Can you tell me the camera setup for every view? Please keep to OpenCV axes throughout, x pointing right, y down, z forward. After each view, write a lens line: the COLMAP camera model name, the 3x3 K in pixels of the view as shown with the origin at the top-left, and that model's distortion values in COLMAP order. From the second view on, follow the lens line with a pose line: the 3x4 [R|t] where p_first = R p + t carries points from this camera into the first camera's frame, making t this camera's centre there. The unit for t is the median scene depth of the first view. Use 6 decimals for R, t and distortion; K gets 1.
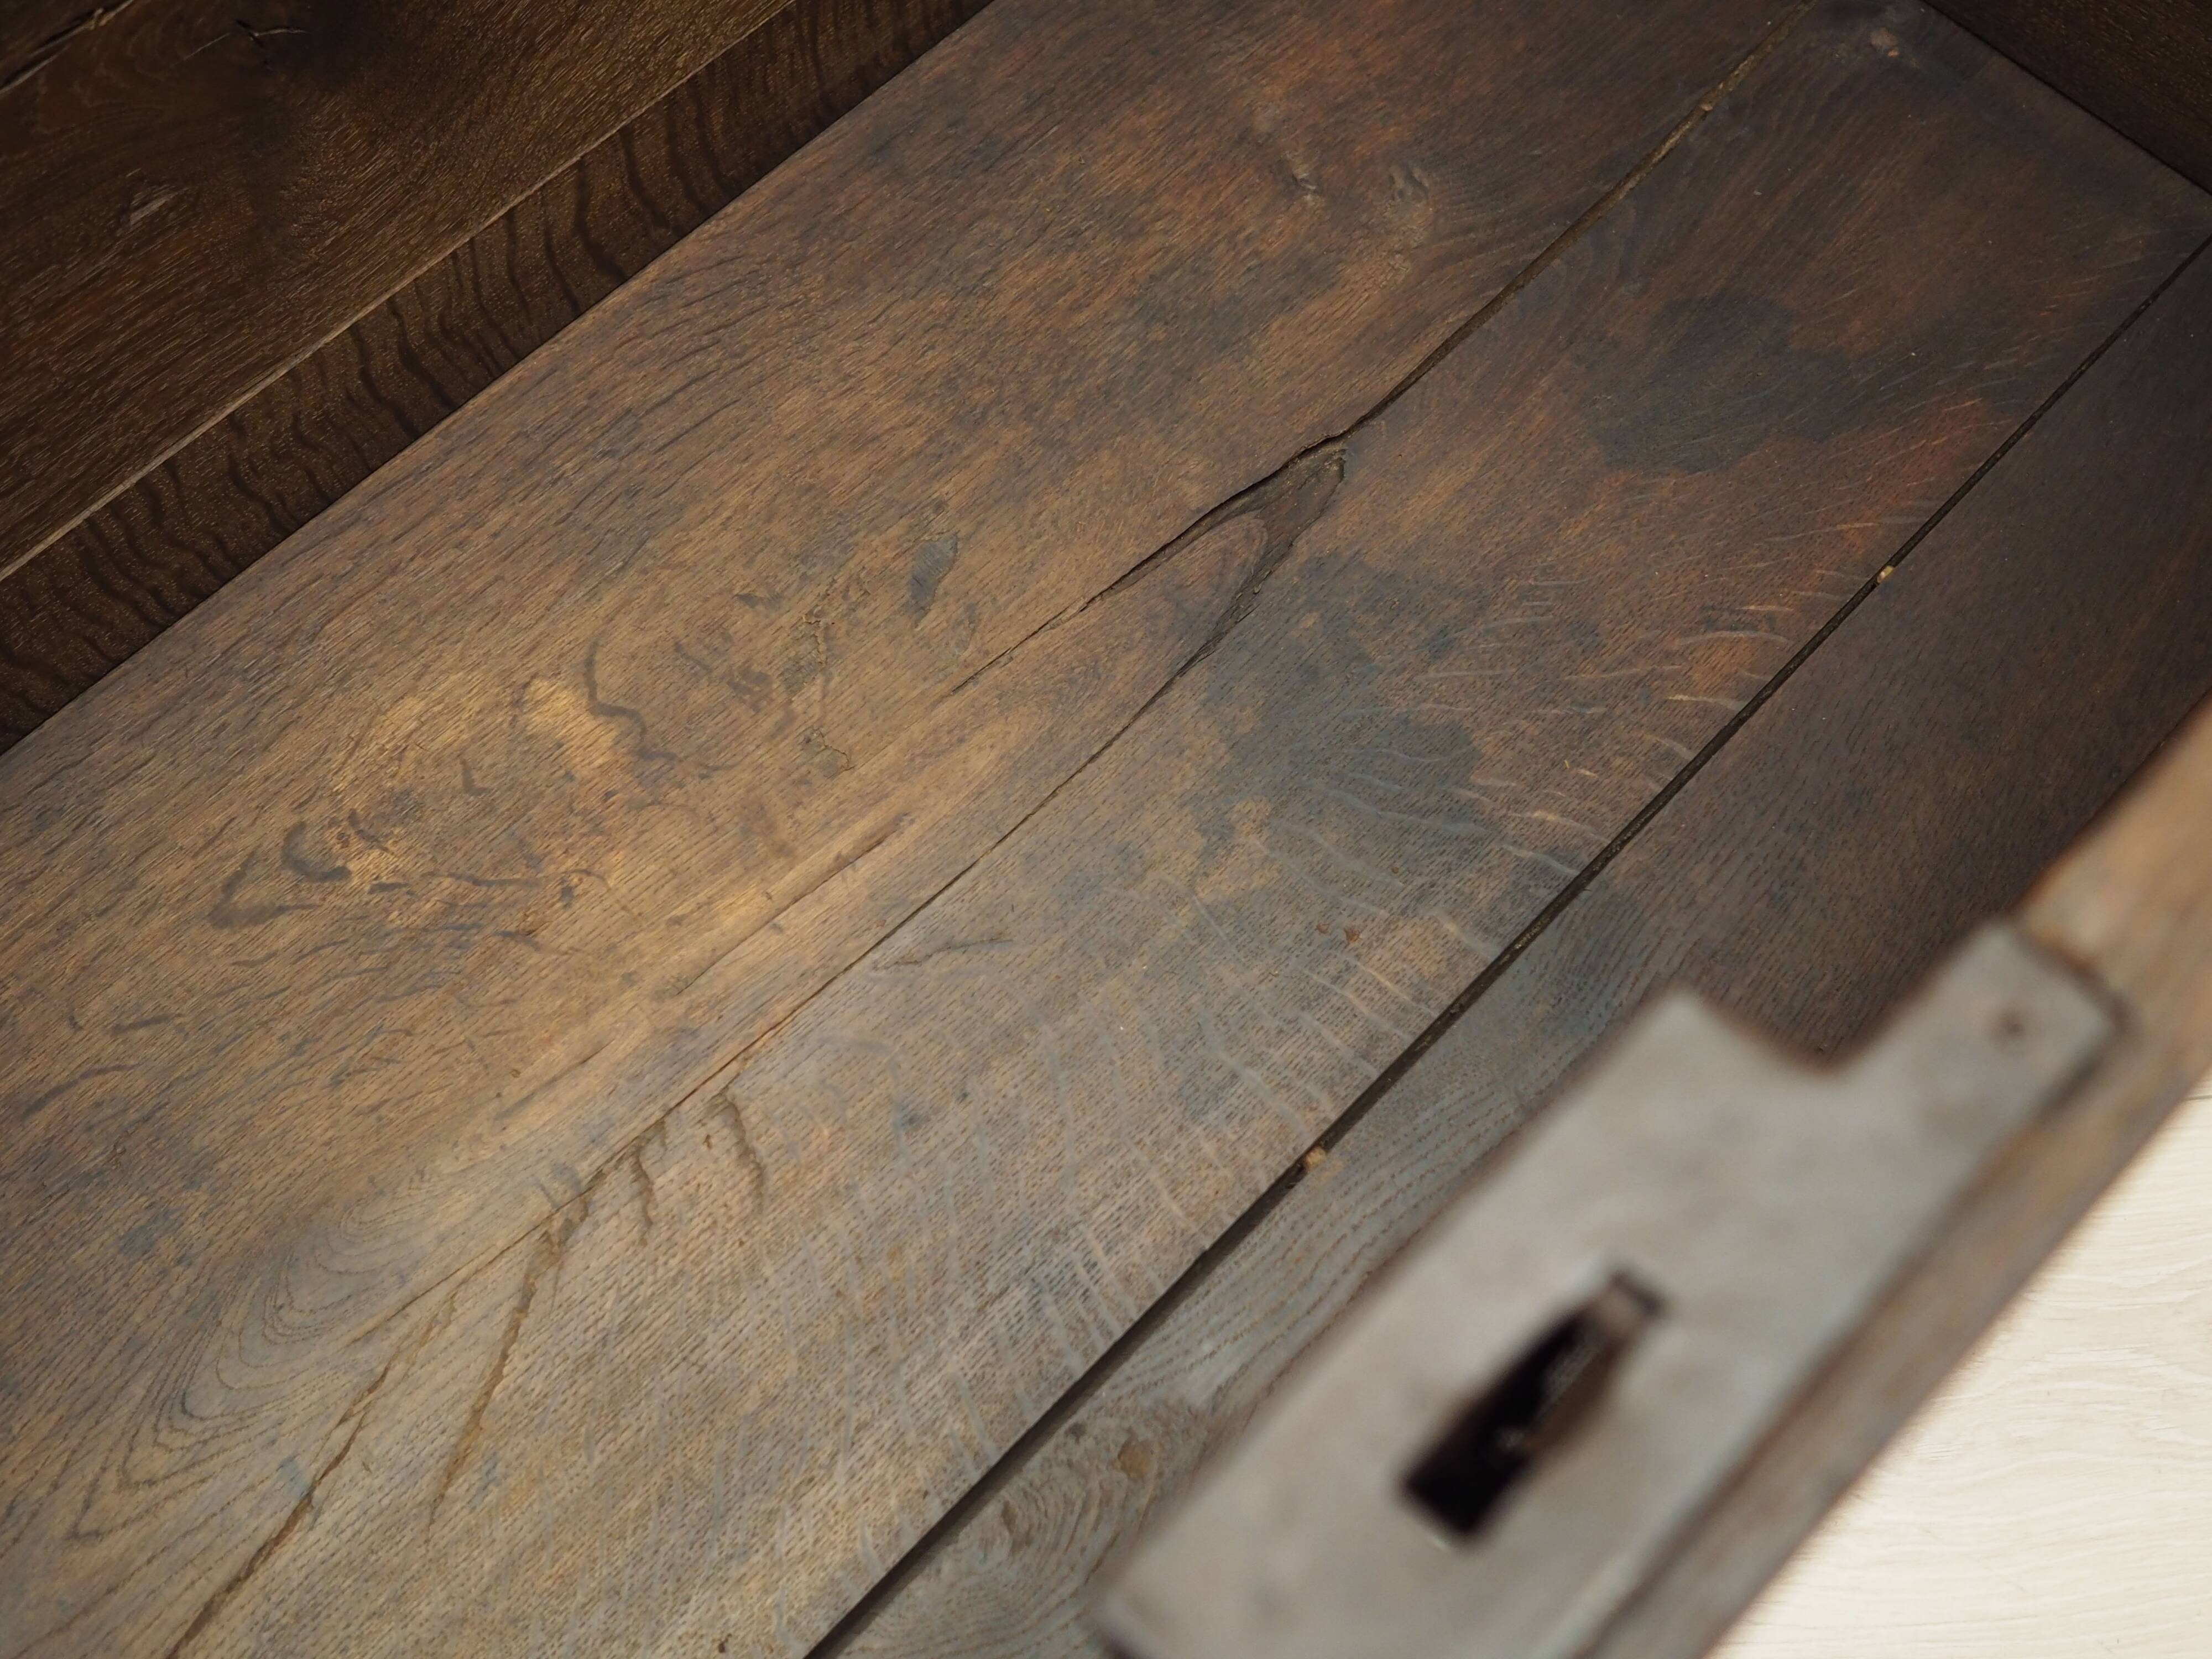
lens RADIAL K [[2362.3, 0, 1099.4], [0, 2362.3, 831.3], [0, 0, 1]] dist [-0.018905, 0.015656]
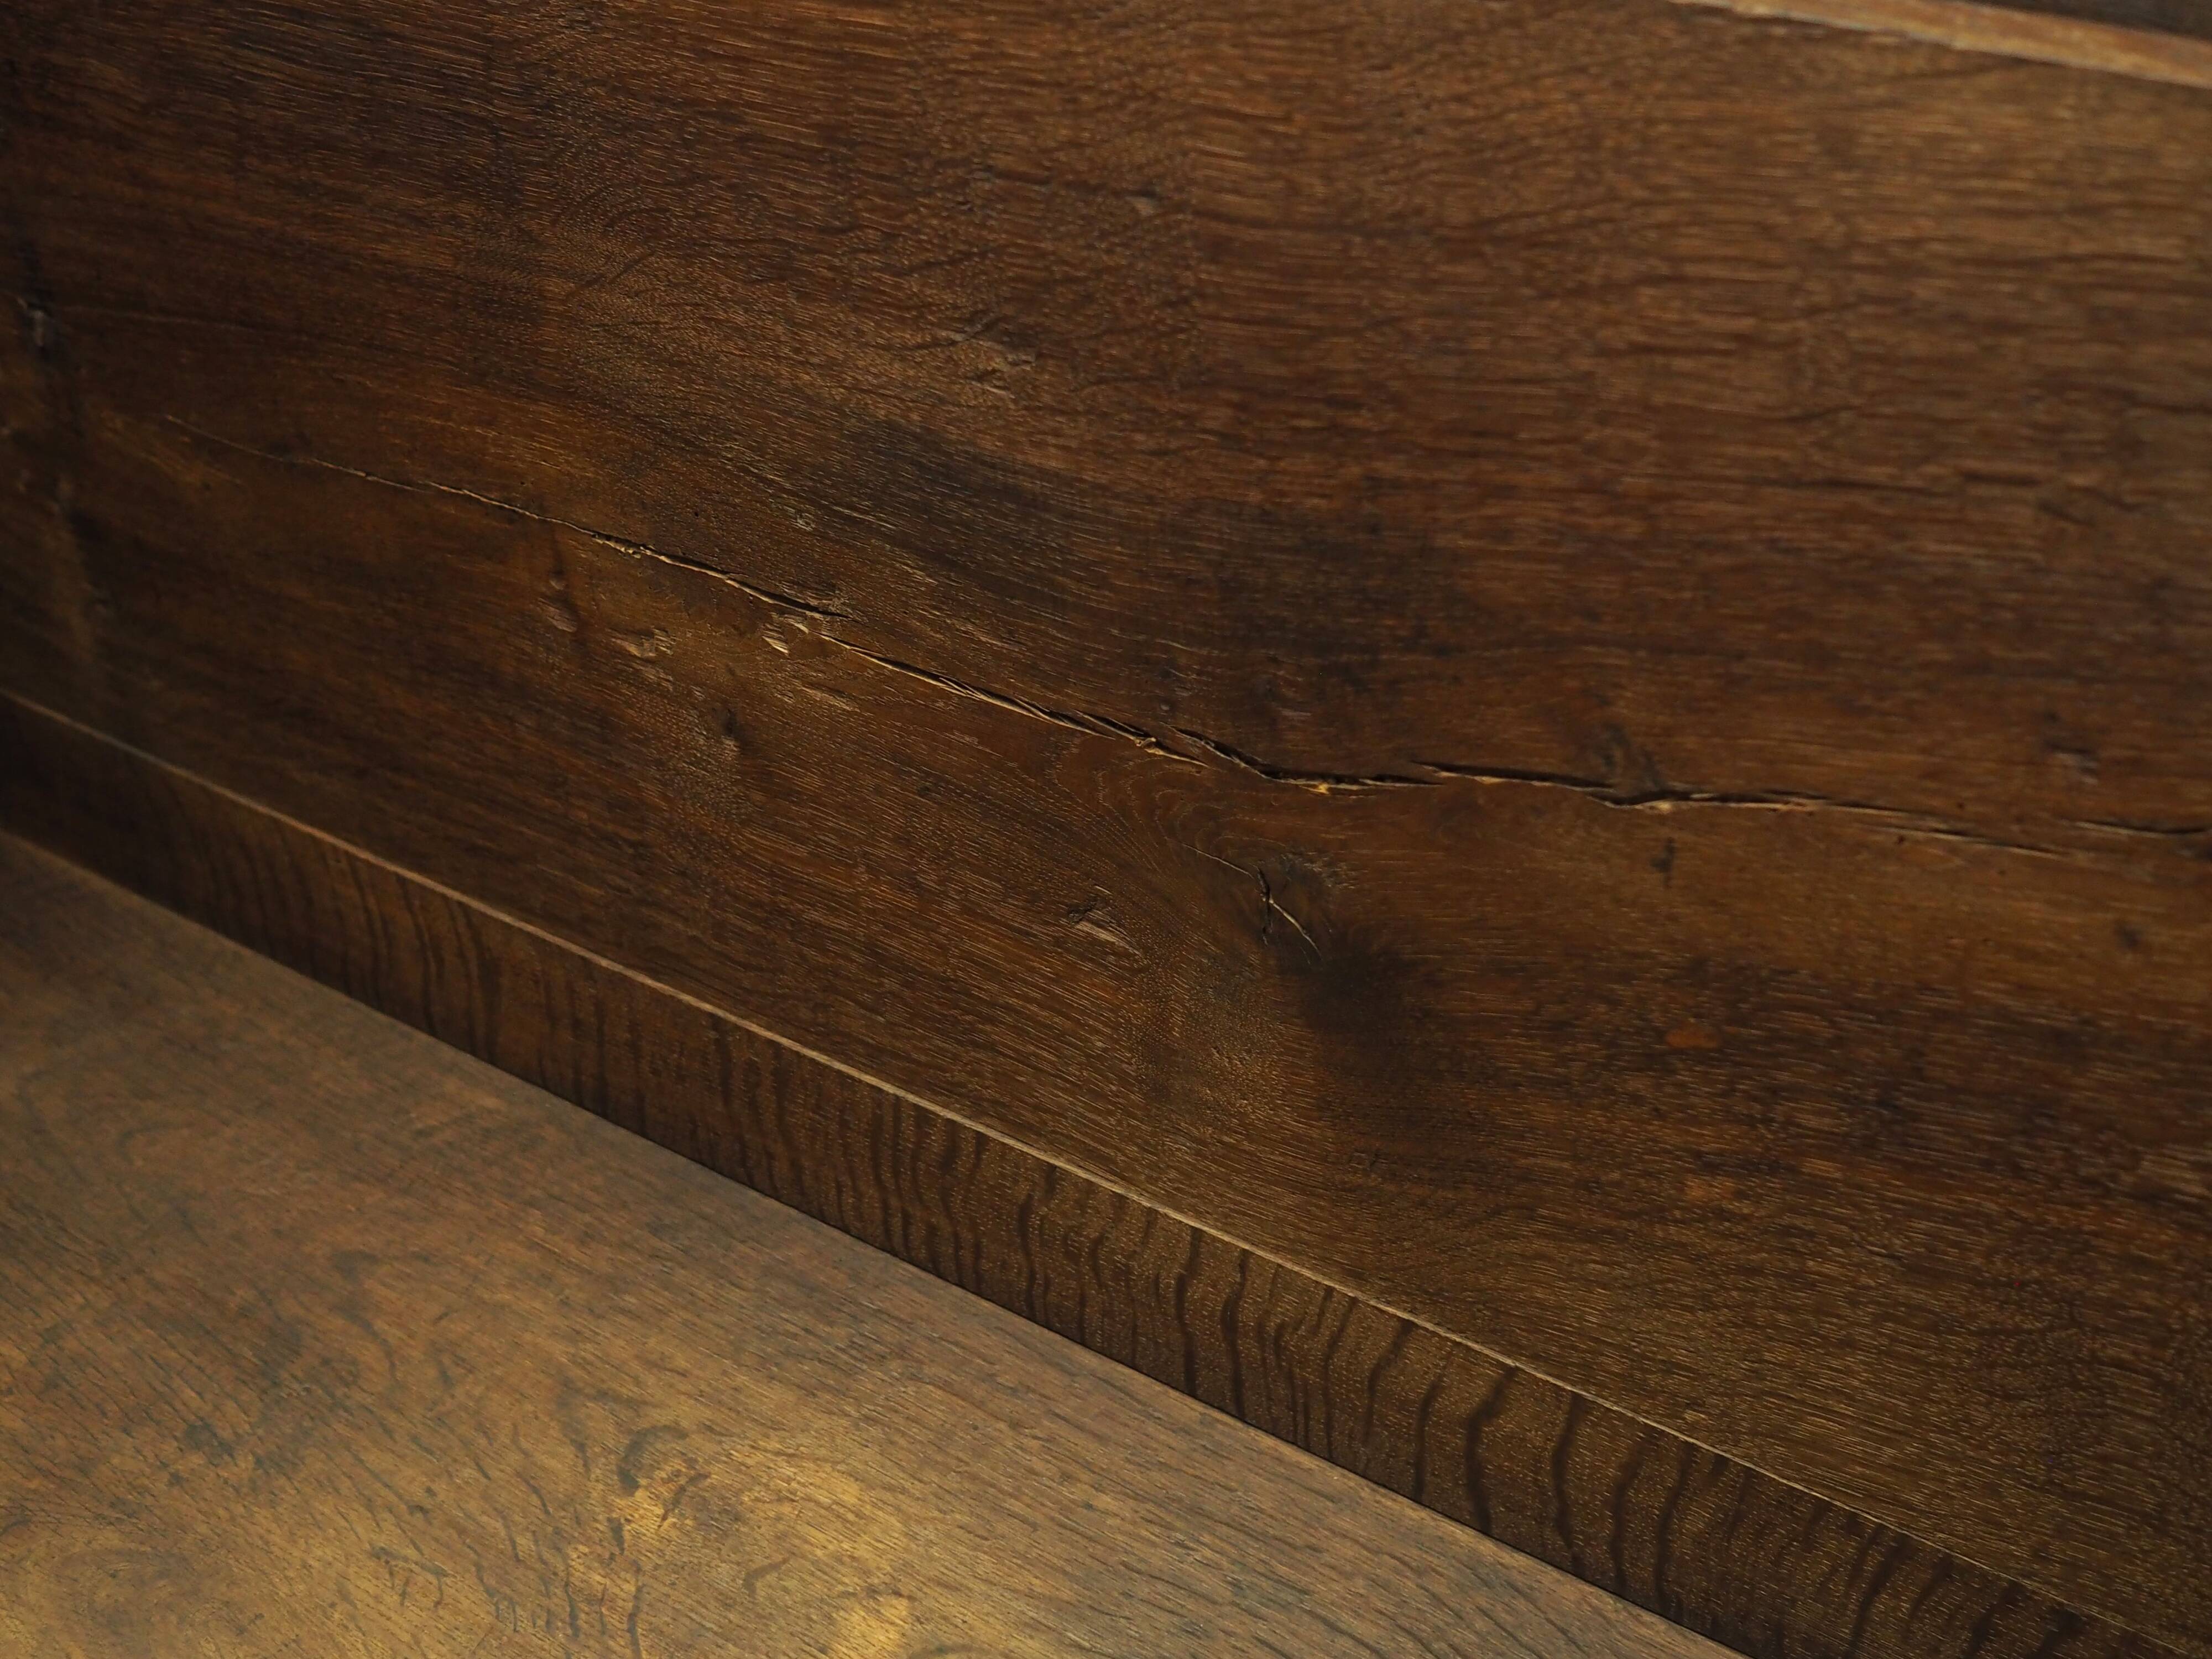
lens RADIAL K [[2444.5, 0, 1101.8], [0, 2444.5, 827.8], [0, 0, 1]] dist [-0.029587, 0.021260]
pose [[0.224345, 0.564784, -0.794159, 0.285584], [-0.889367, 0.451794, 0.070064, -0.295697], [0.398367, 0.690580, 0.603658, 0.326926]]
